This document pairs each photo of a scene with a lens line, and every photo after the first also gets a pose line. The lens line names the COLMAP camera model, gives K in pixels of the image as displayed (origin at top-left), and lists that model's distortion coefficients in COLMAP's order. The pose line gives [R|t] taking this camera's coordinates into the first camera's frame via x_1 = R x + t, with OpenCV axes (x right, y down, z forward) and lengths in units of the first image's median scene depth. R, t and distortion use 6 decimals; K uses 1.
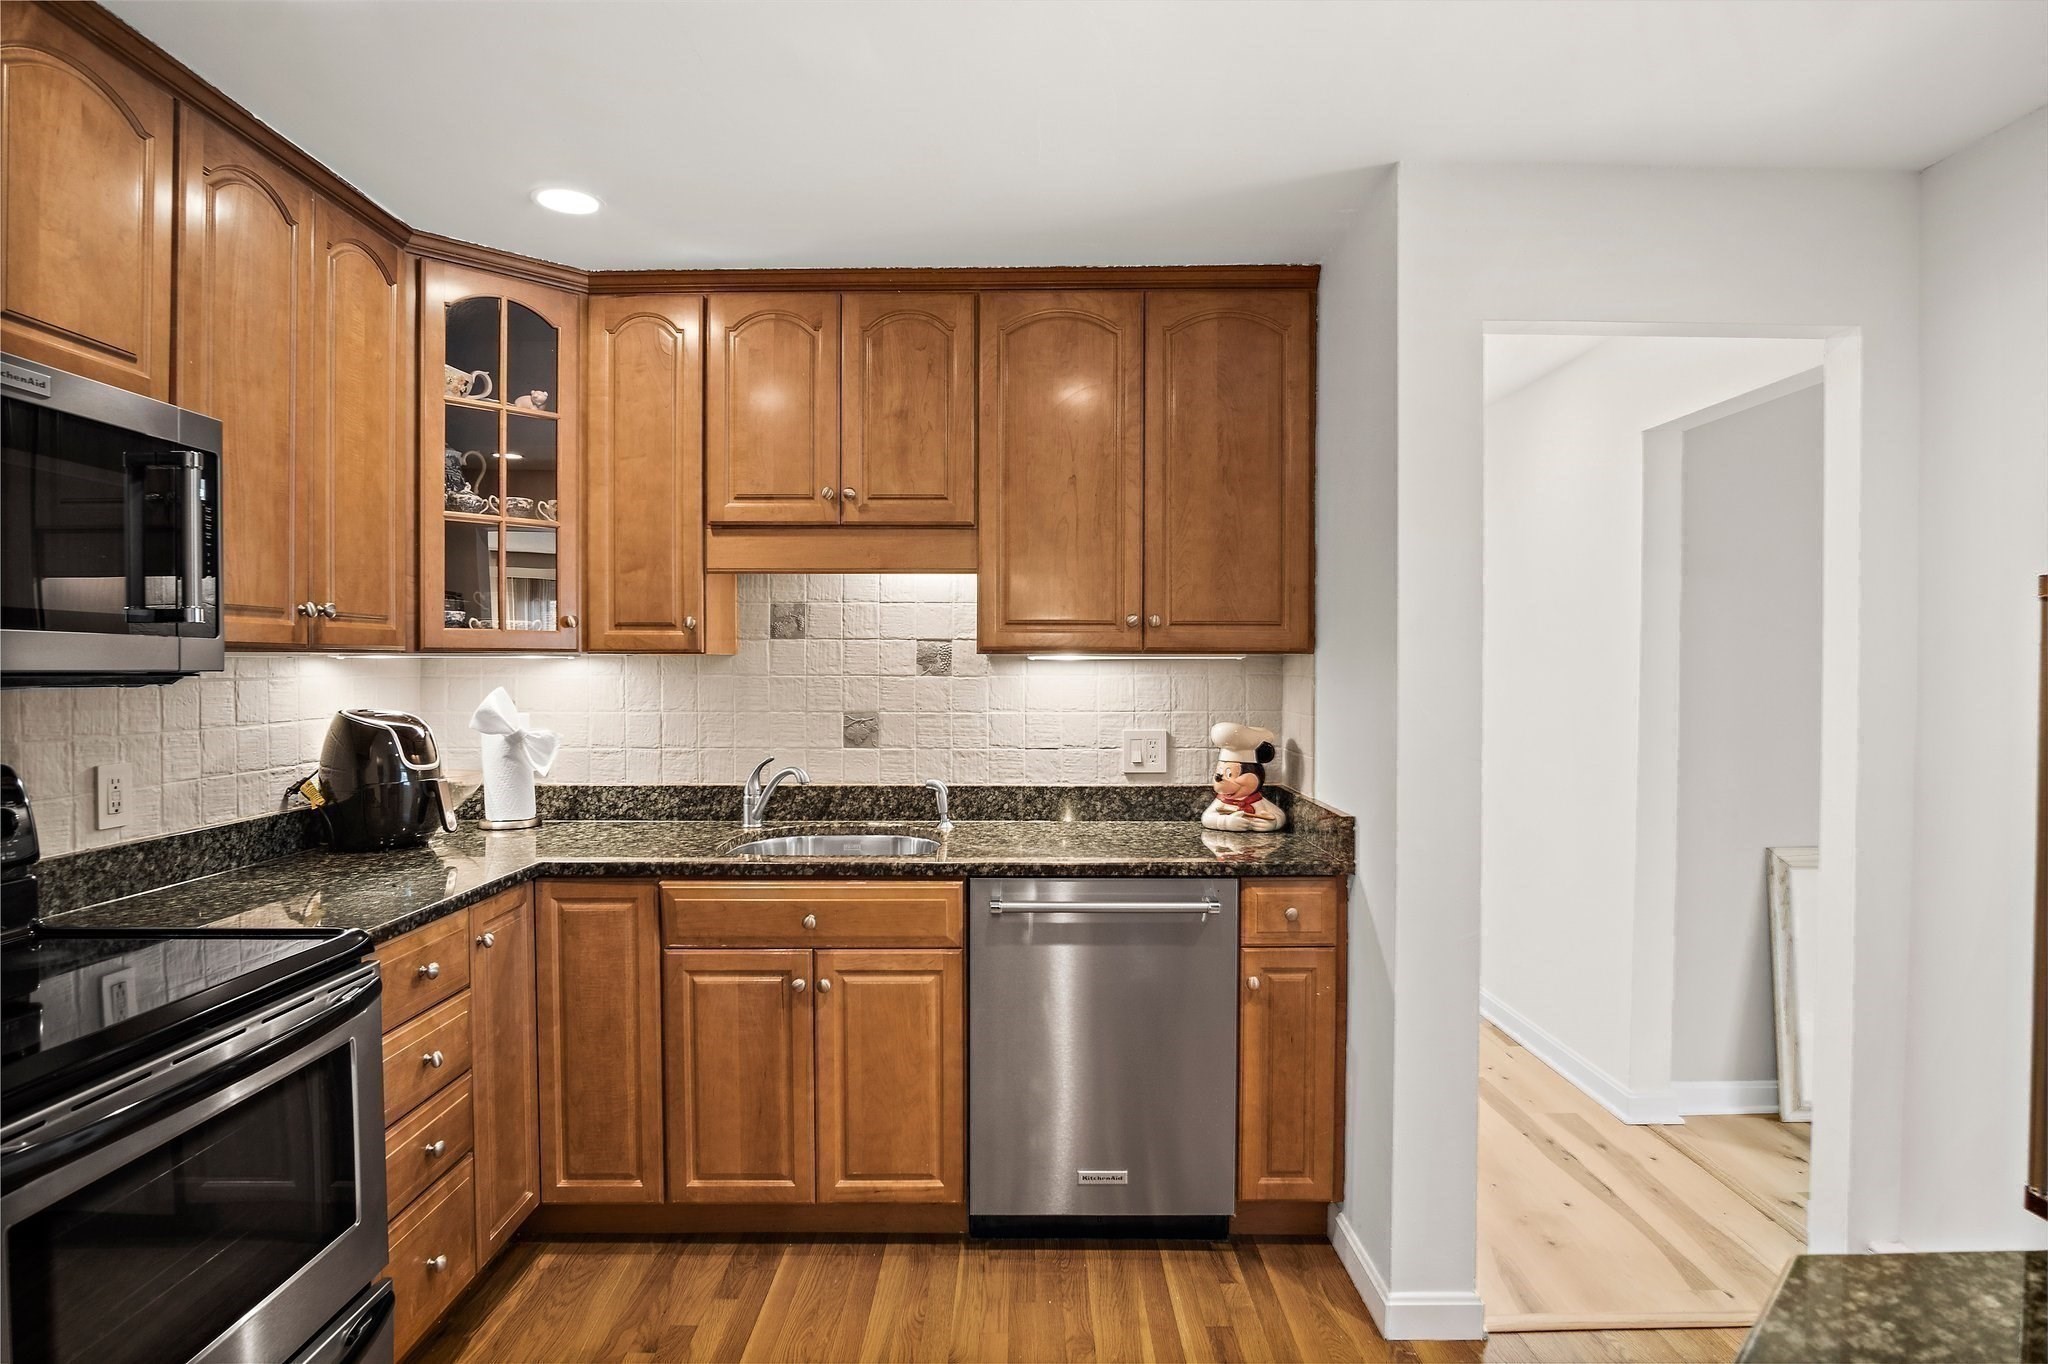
lens RADIAL K [[1092.4, 0, 1019.5], [0, 1092.4, 680.5], [0, 0, 1]] dist [-0.032374, 0.007663]
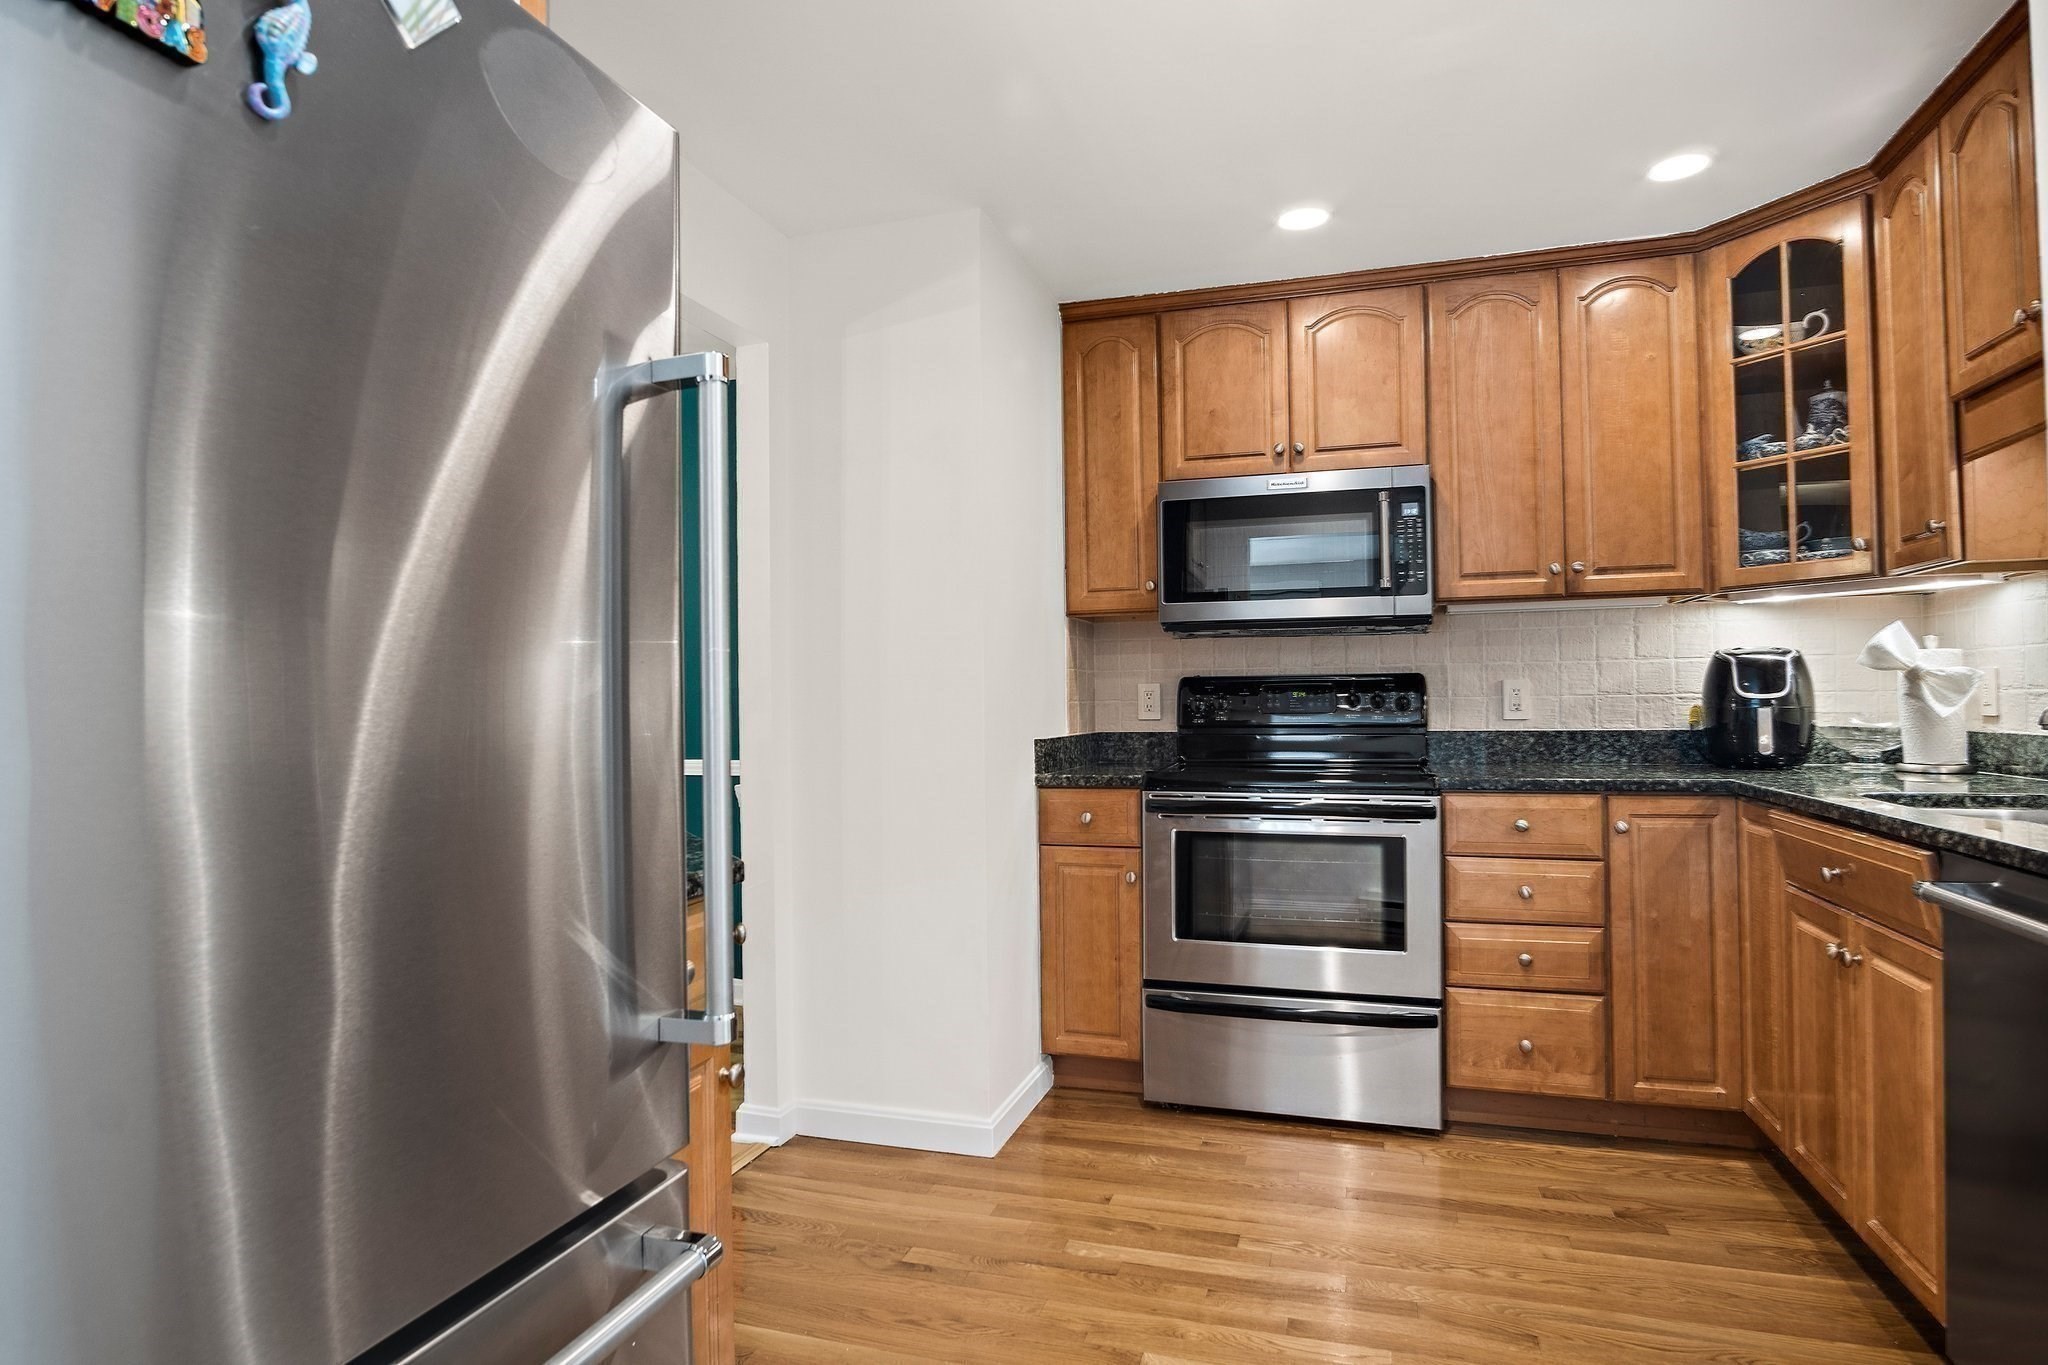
lens RADIAL K [[1092.4, 0, 1024.8], [0, 1092.4, 681.4], [0, 0, 1]] dist [-0.032374, 0.007663]
pose [[-0.298810, -0.012947, -0.954225, 0.681013], [-0.000967, 0.999912, -0.013264, 0.076509], [0.954312, -0.003041, -0.298796, 0.583727]]
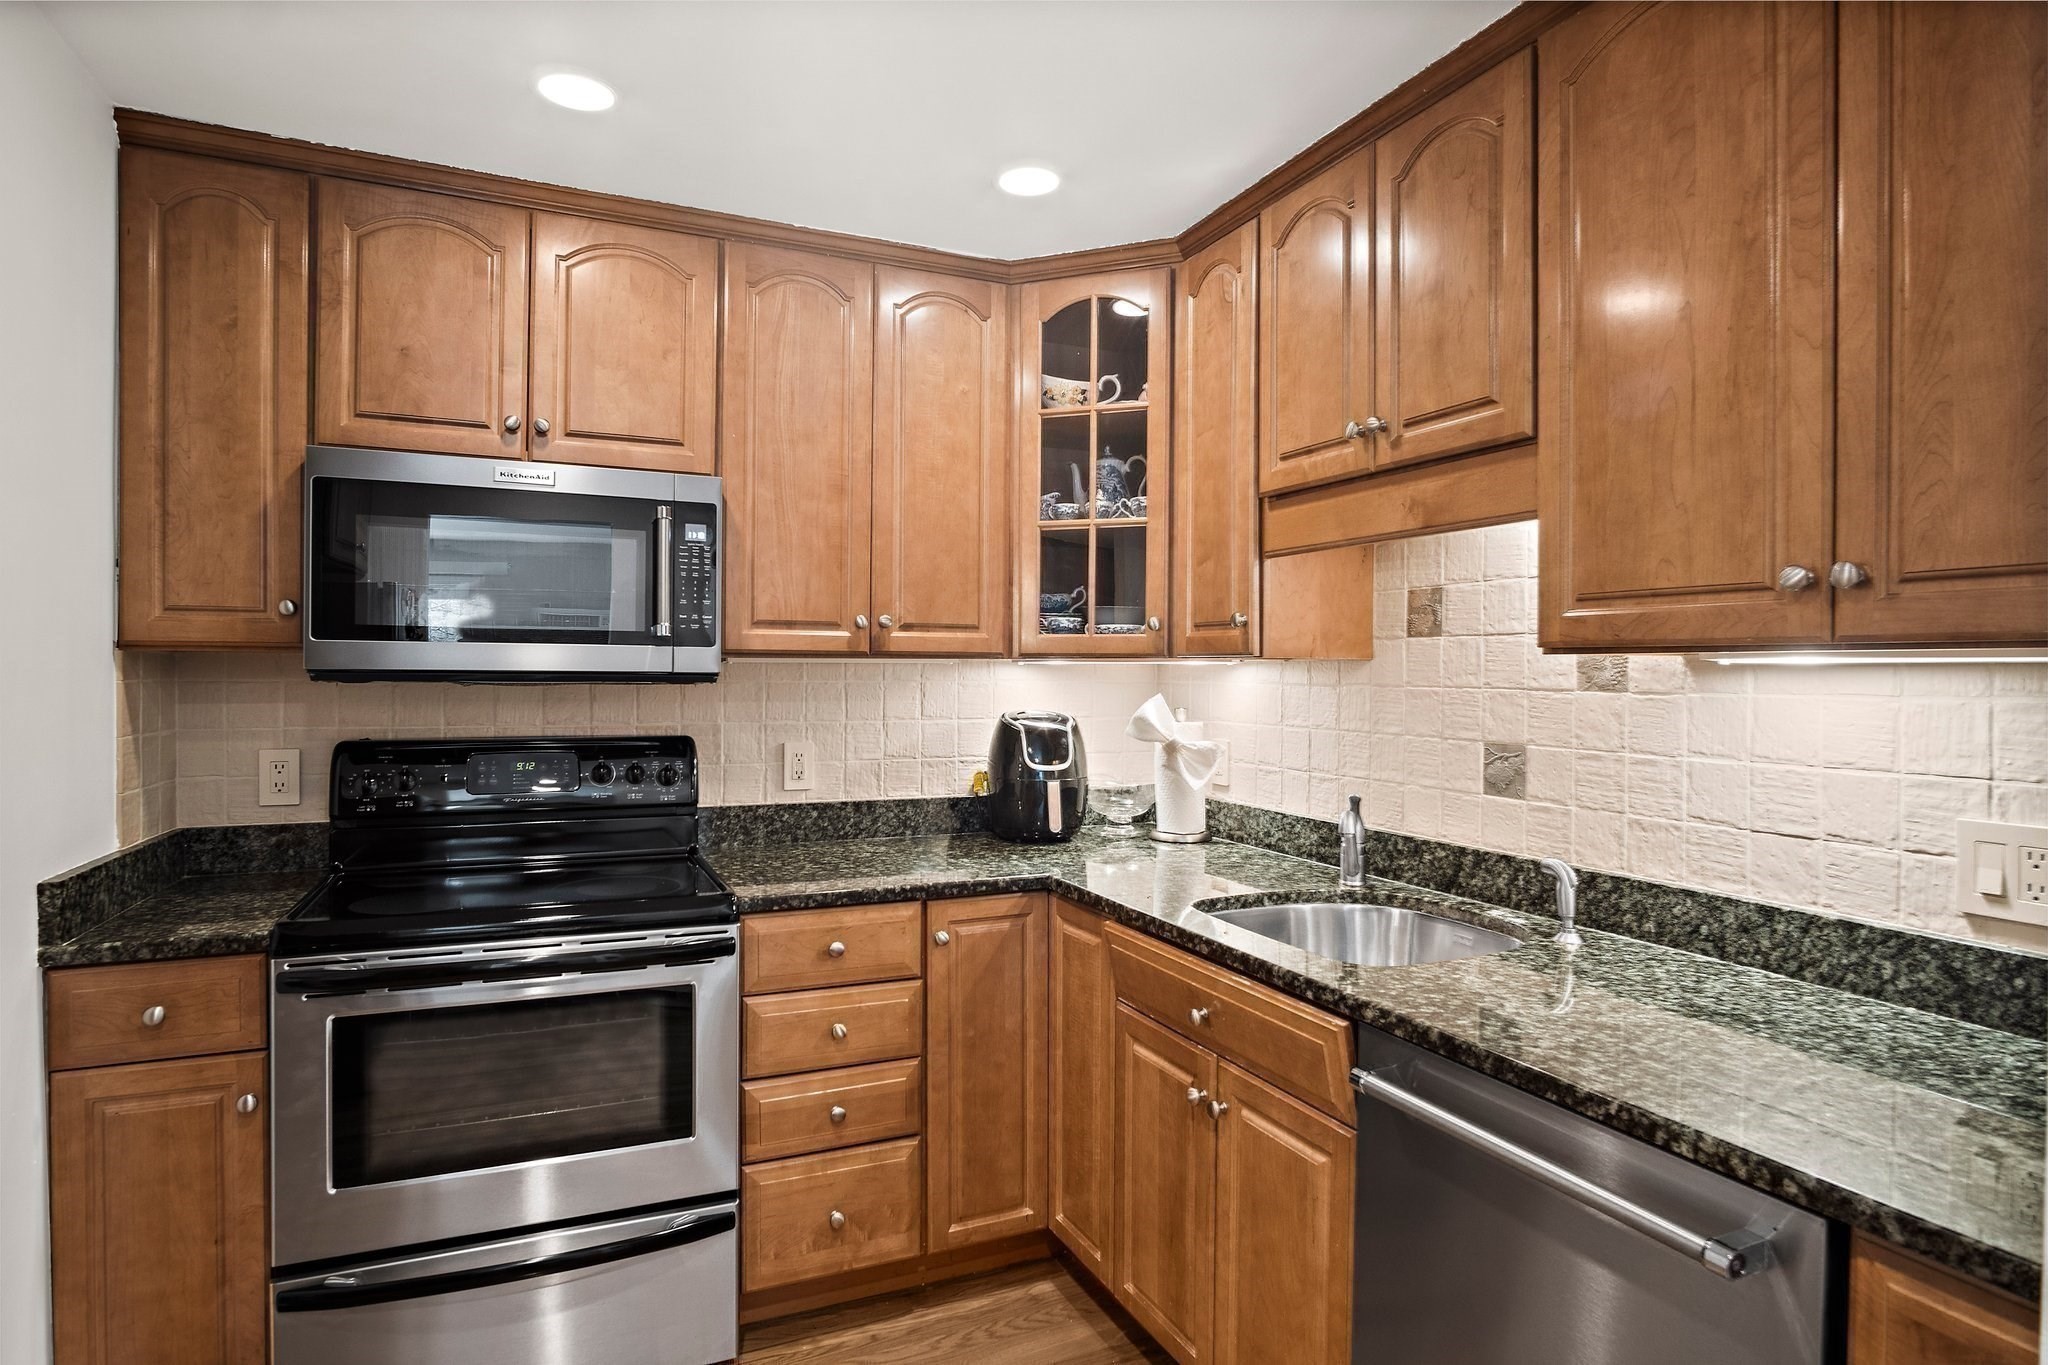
lens RADIAL K [[1092.4, 0, 1022.4], [0, 1092.4, 681.8], [0, 0, 1]] dist [-0.032374, 0.007663]
pose [[0.413750, 0.011712, -0.910315, 0.381622], [-0.019683, 0.999799, 0.003917, -0.006432], [0.910178, 0.016297, 0.413897, 0.511859]]
